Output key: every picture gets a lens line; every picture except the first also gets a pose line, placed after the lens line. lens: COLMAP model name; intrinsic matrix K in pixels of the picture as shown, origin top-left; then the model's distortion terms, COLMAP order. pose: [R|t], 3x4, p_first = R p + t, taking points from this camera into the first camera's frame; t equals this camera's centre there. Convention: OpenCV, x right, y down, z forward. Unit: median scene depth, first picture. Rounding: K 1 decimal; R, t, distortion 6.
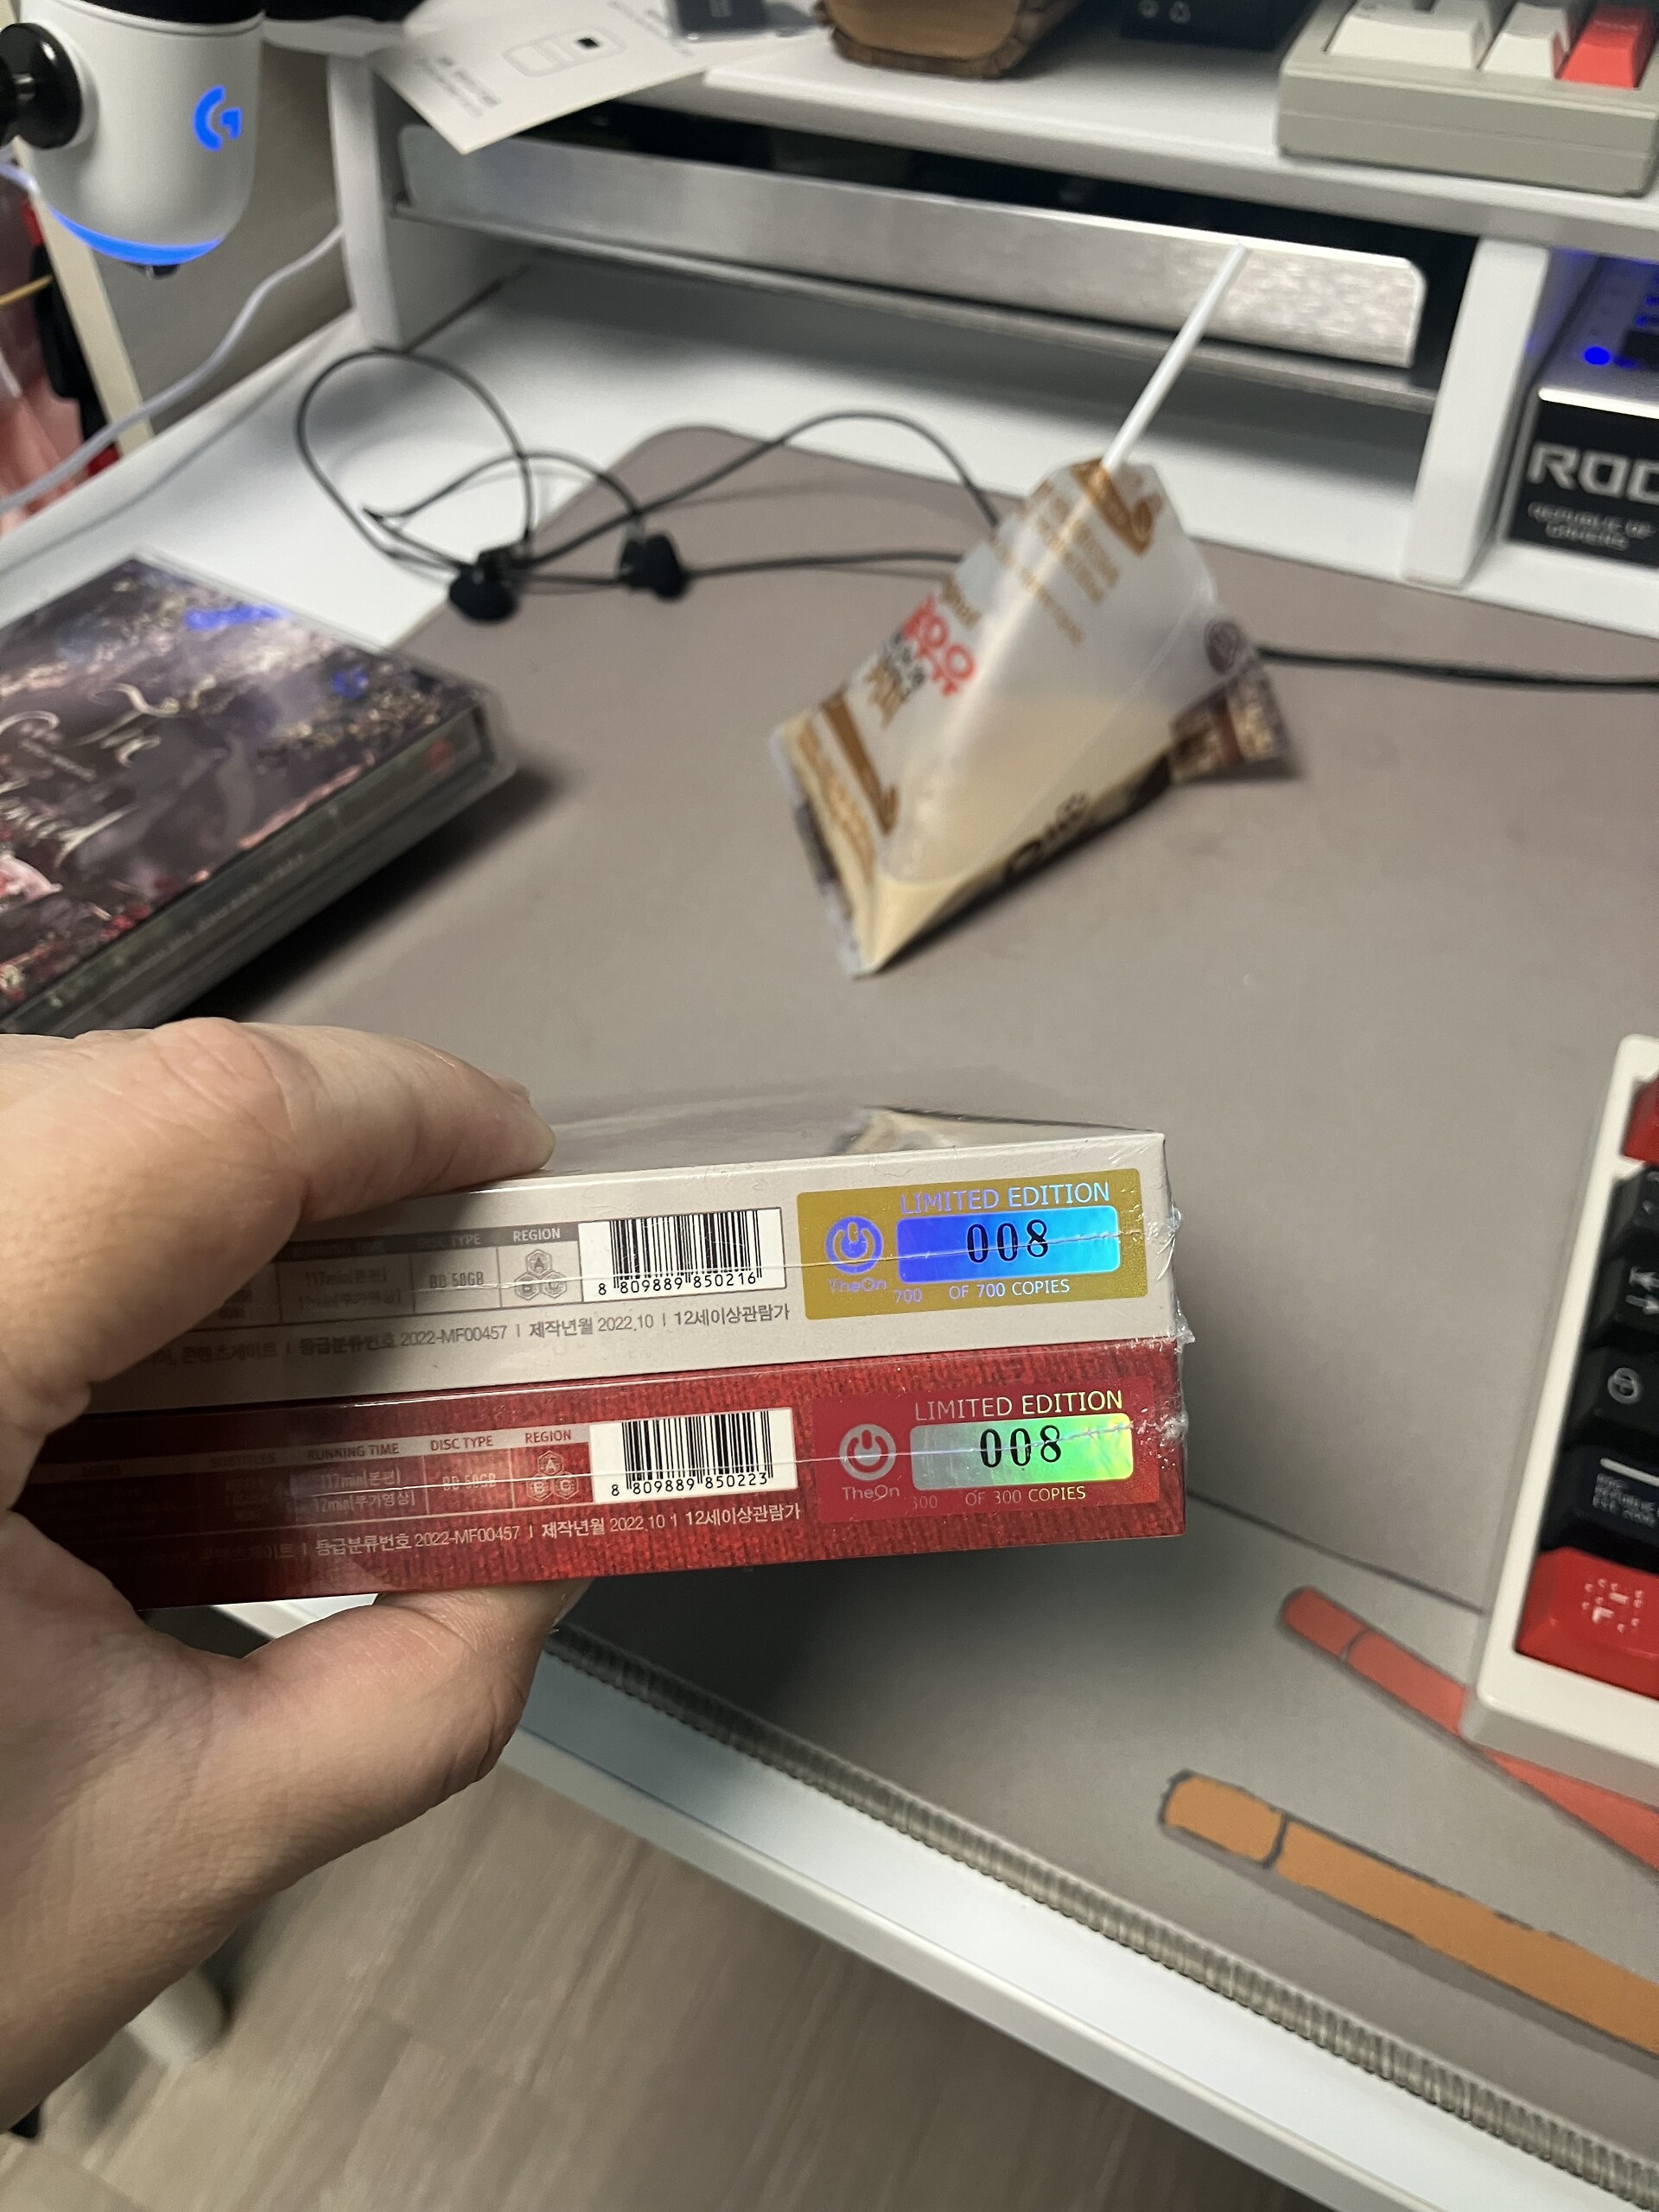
lens RADIAL K [[1841.0, 0, 838.0], [0, 1841.0, 1140.6], [0, 0, 1]] dist [-0.000660, -0.010535]
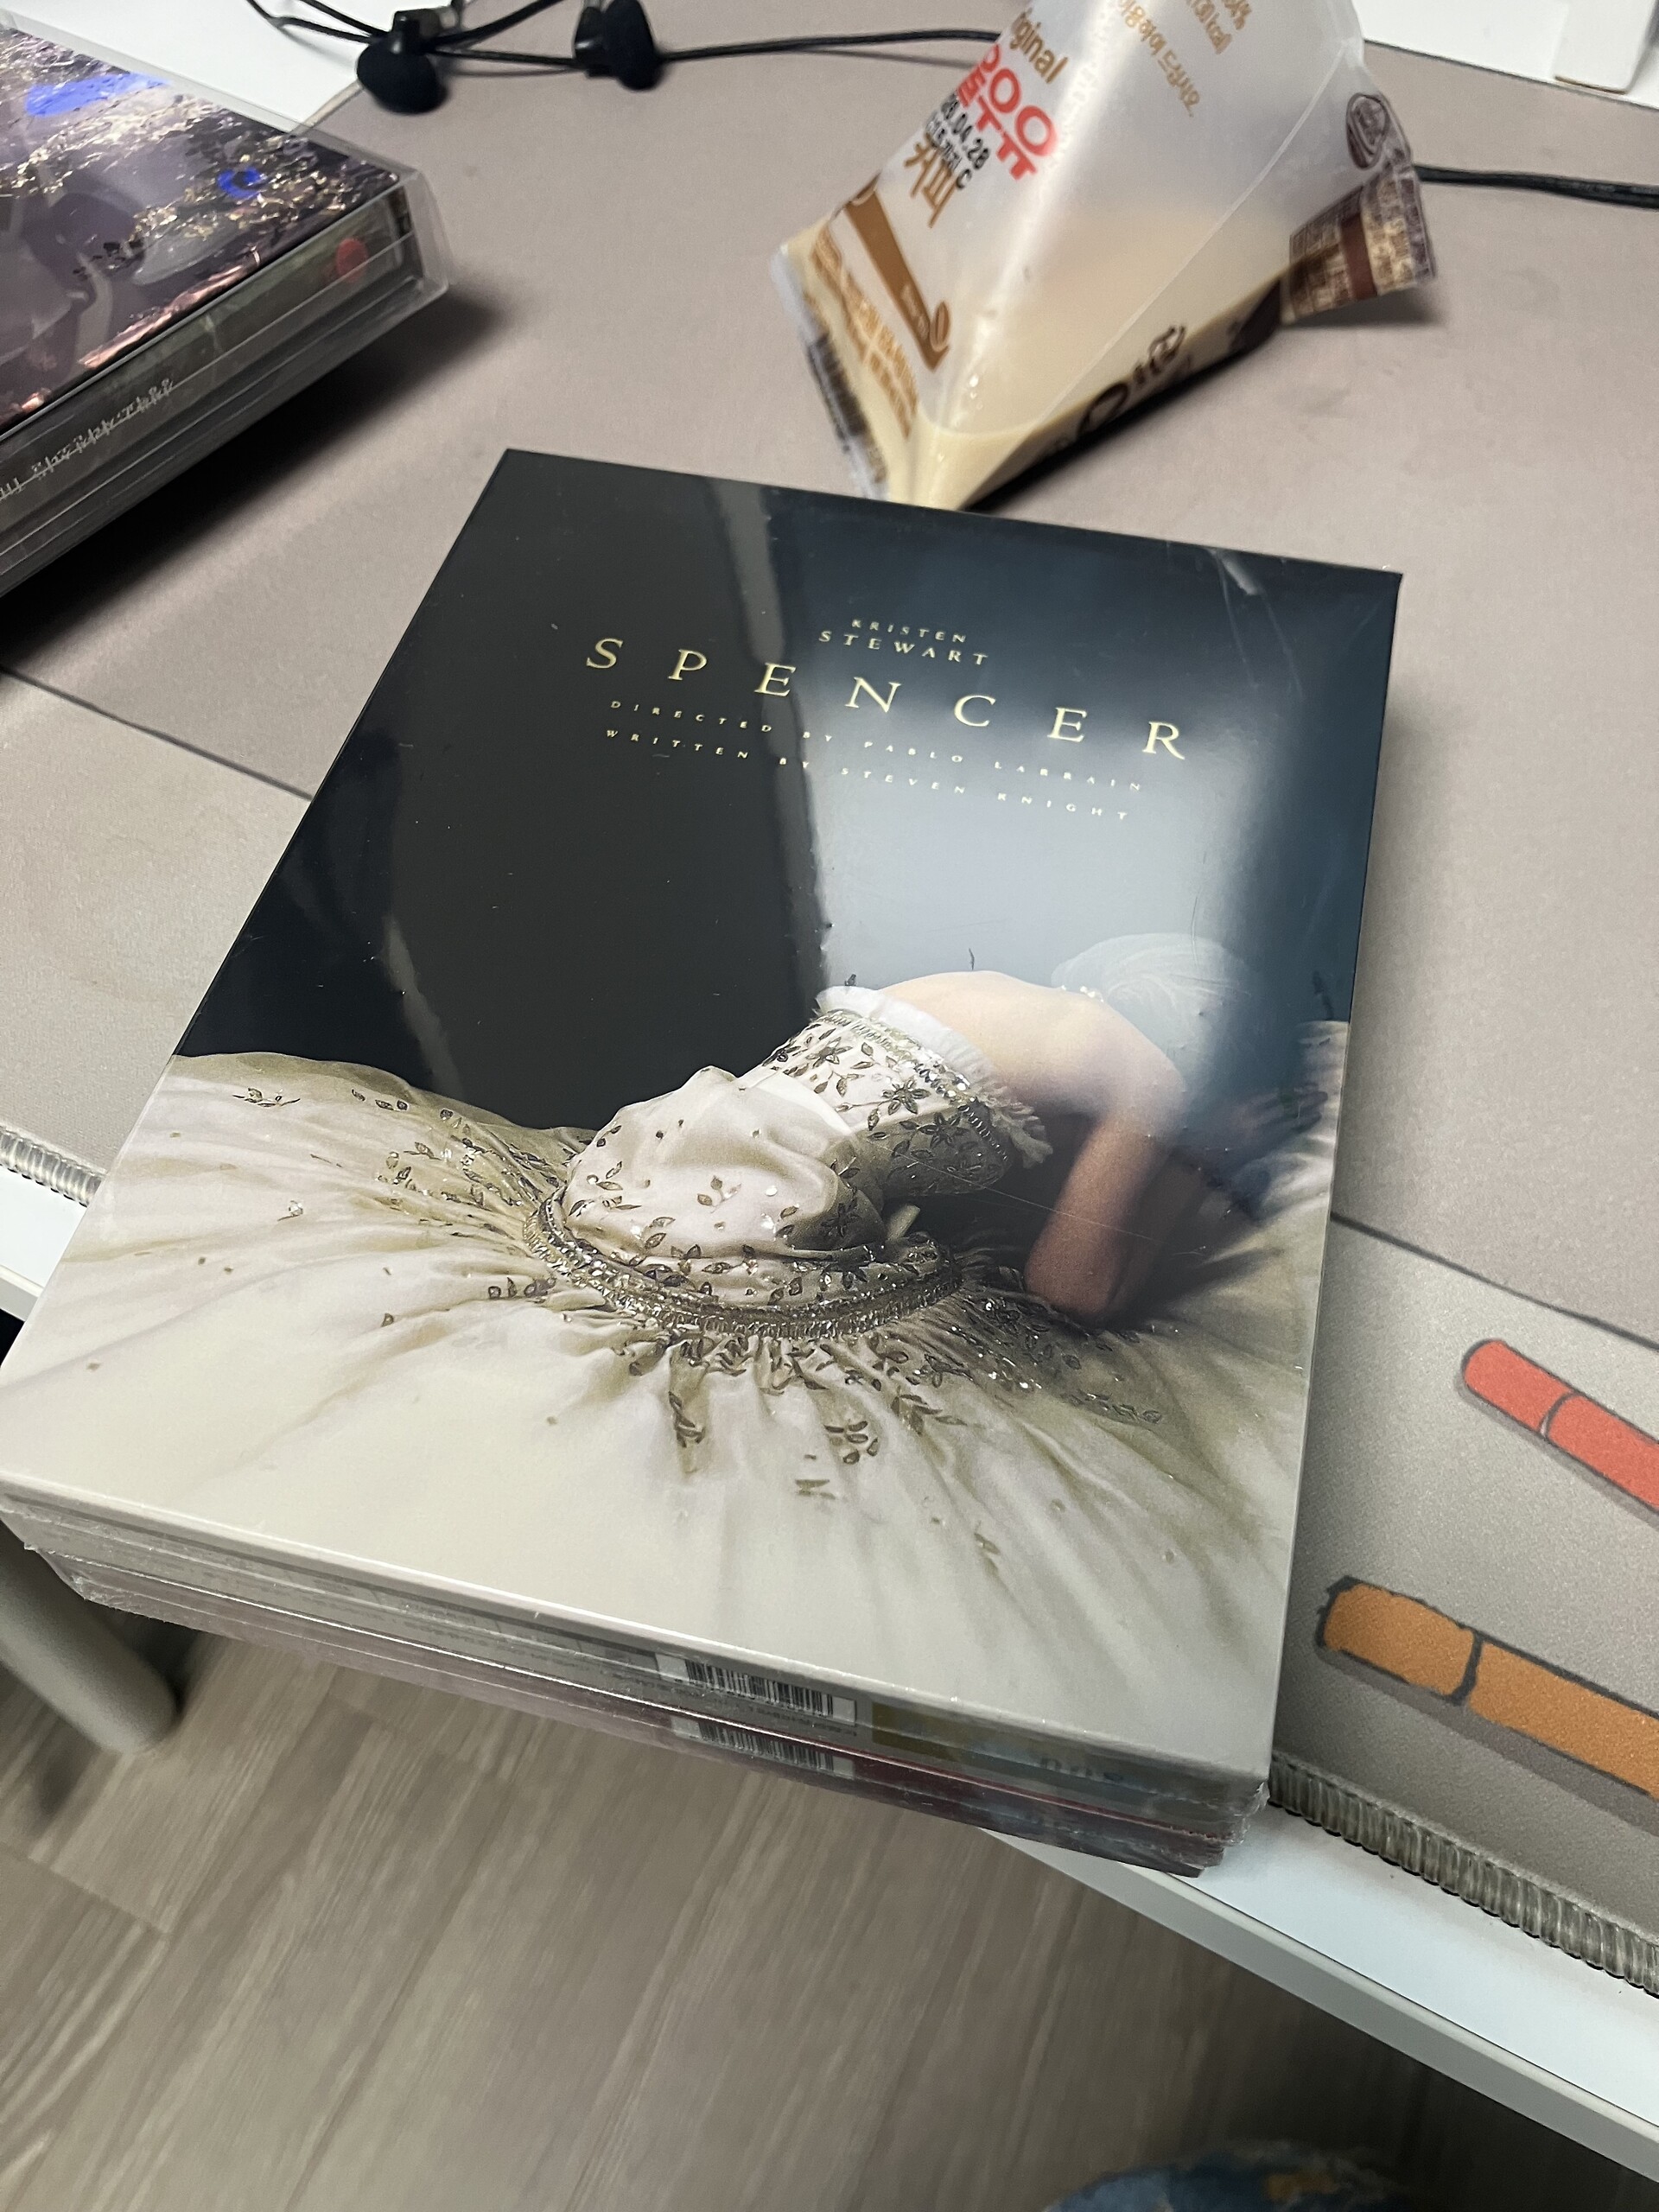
lens RADIAL K [[1841.0, 0, 862.9], [0, 1841.0, 1079.5], [0, 0, 1]] dist [-0.000660, -0.010535]
pose [[0.999117, 0.002897, 0.041904, -0.030798], [-0.008986, 0.989264, 0.145864, 0.014129], [-0.041032, -0.146111, 0.988417, 0.168839]]
